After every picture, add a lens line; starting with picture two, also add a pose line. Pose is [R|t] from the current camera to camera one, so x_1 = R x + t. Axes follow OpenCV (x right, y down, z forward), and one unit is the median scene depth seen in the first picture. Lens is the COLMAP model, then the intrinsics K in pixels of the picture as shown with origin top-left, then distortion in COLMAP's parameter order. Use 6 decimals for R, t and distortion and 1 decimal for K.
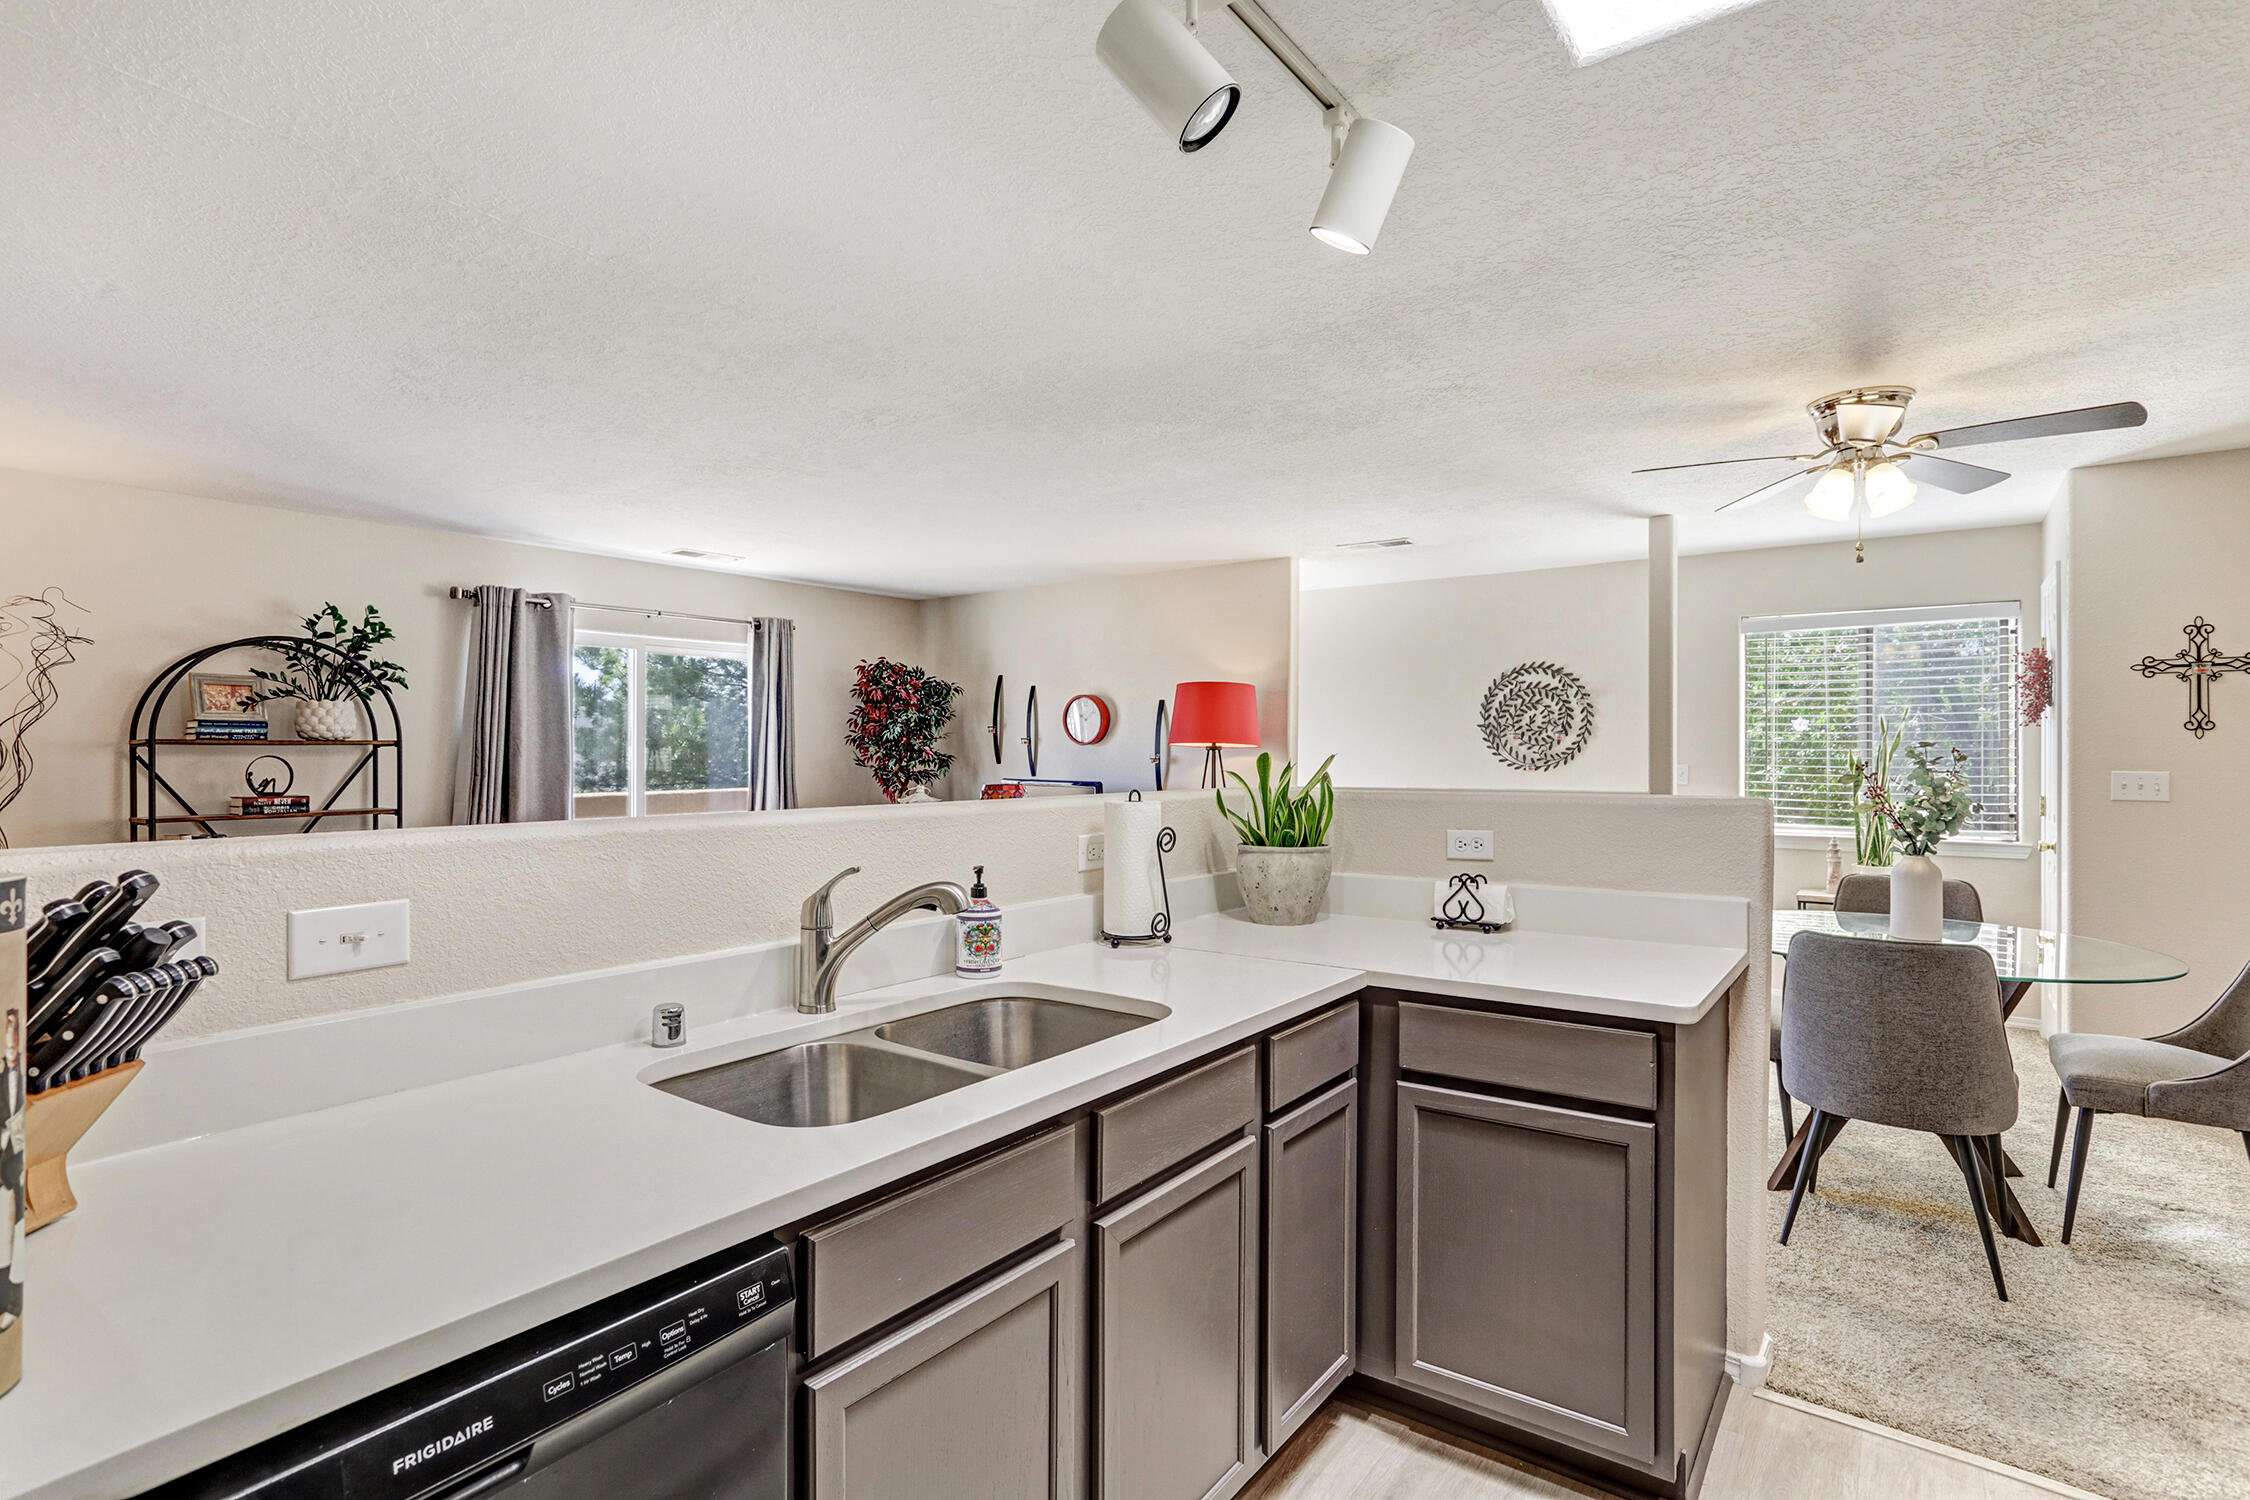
lens RADIAL K [[1095.7, 0, 1158.3], [0, 1095.7, 745.3], [0, 0, 1]] dist [-0.056982, 0.020014]
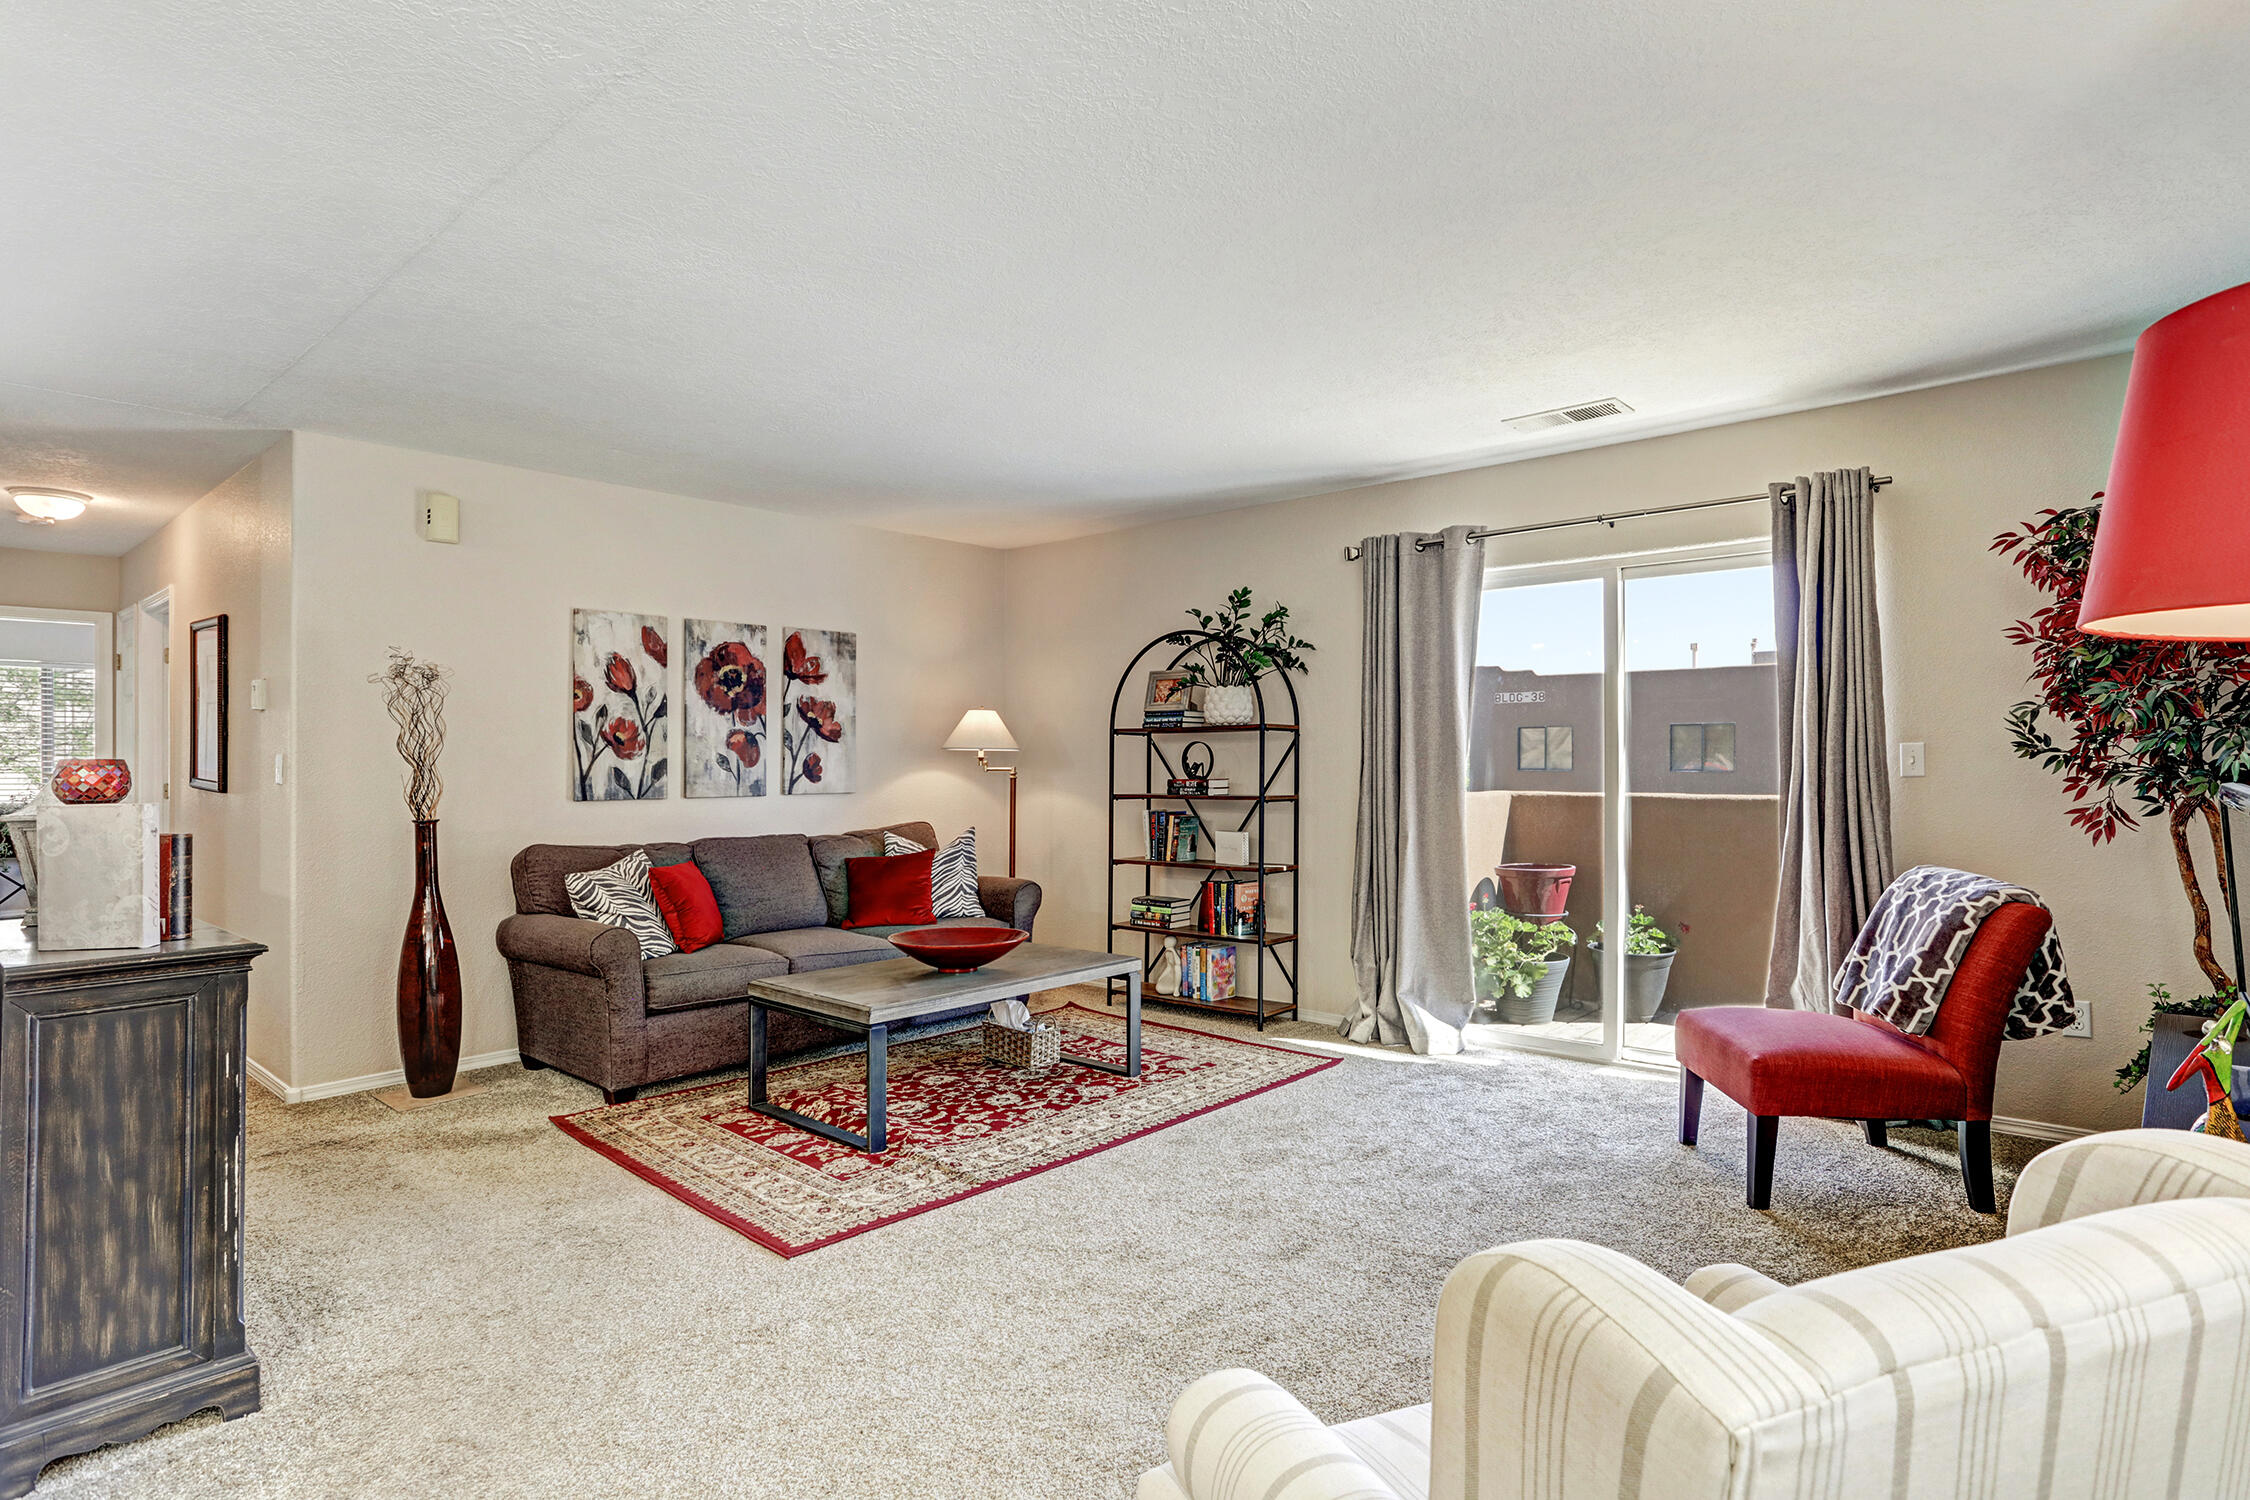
lens RADIAL K [[1180.2, 0, 1135.4], [0, 1180.2, 745.5], [0, 0, 1]] dist [-0.039445, 0.000593]
pose [[-0.113356, -0.008827, -0.993515, 0.336058], [0.009717, 0.999903, -0.009992, 0.022788], [0.993507, -0.010787, -0.113260, 0.973732]]
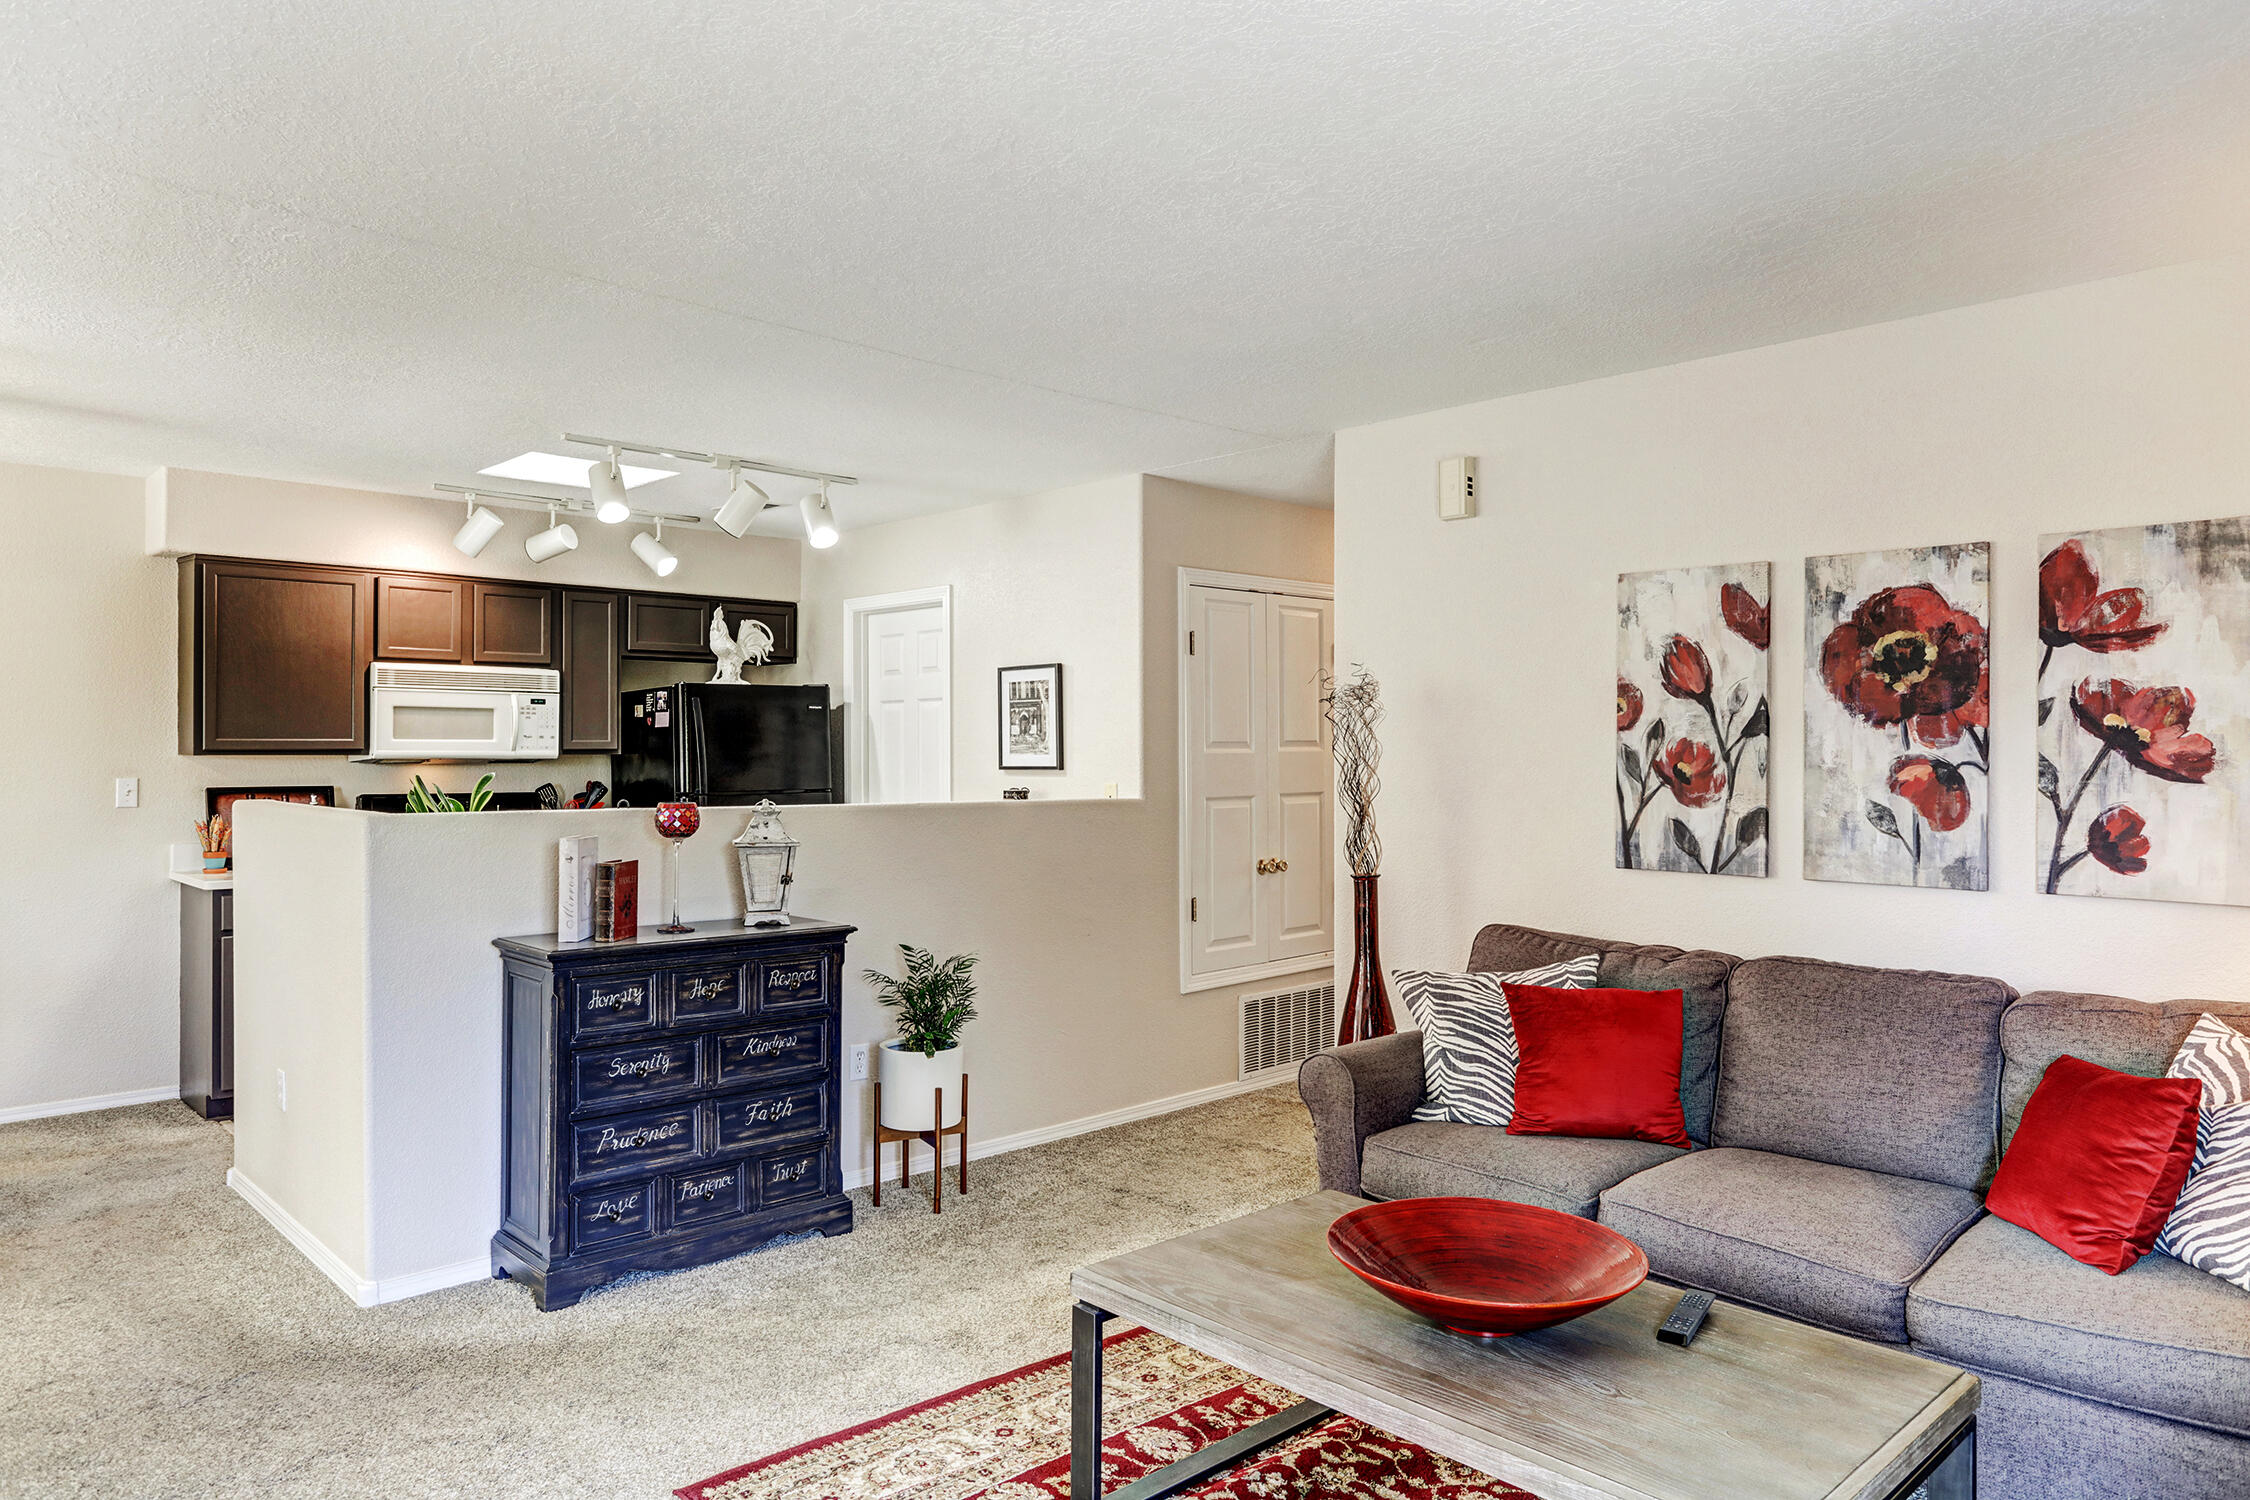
lens RADIAL K [[1424.4, 0, 1125.0], [0, 1424.4, 750.0], [0, 0, 1]] dist [-0.001918, 0.000250]
pose [[-0.981976, -0.001050, 0.189002, -0.450014], [-0.002299, 0.999977, -0.006390, -0.003612], [-0.188991, -0.006709, -0.981956, 1.212949]]
